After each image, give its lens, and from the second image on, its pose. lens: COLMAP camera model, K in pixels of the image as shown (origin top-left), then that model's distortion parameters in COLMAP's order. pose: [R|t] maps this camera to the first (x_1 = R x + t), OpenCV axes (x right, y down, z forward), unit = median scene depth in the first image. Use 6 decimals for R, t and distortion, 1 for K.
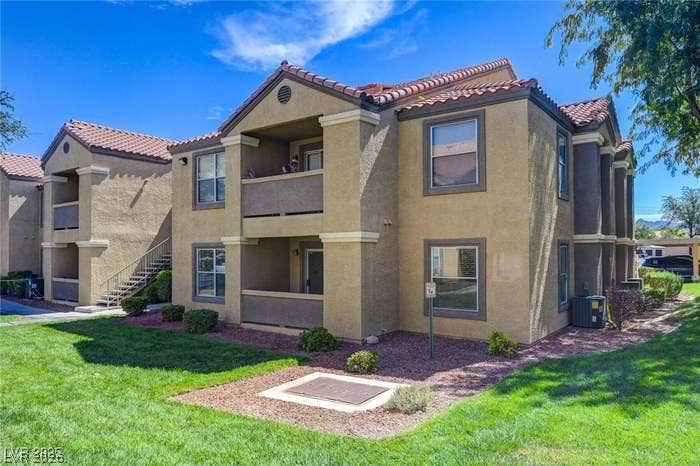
lens RADIAL K [[521.8, 0, 349.8], [0, 521.8, 255.0], [0, 0, 1]] dist [-0.007458, -0.003449]
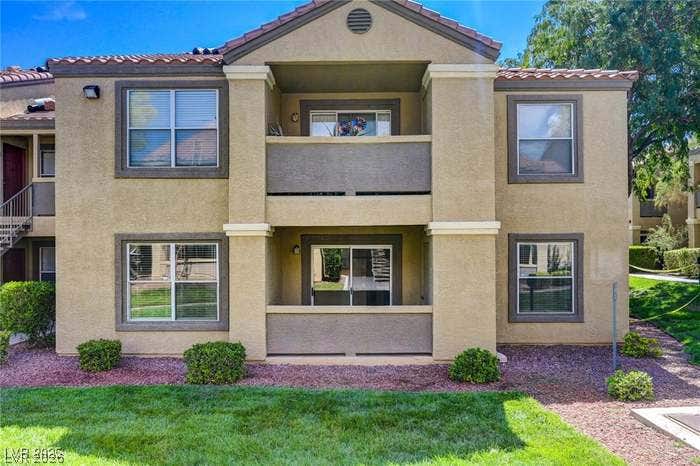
lens RADIAL K [[521.8, 0, 349.8], [0, 521.8, 255.0], [0, 0, 1]] dist [-0.007458, -0.003449]
pose [[0.793632, -0.005399, 0.608375, -0.553909], [0.002935, 0.999983, 0.005045, 0.000303], [-0.608392, -0.002218, 0.793634, 0.450207]]
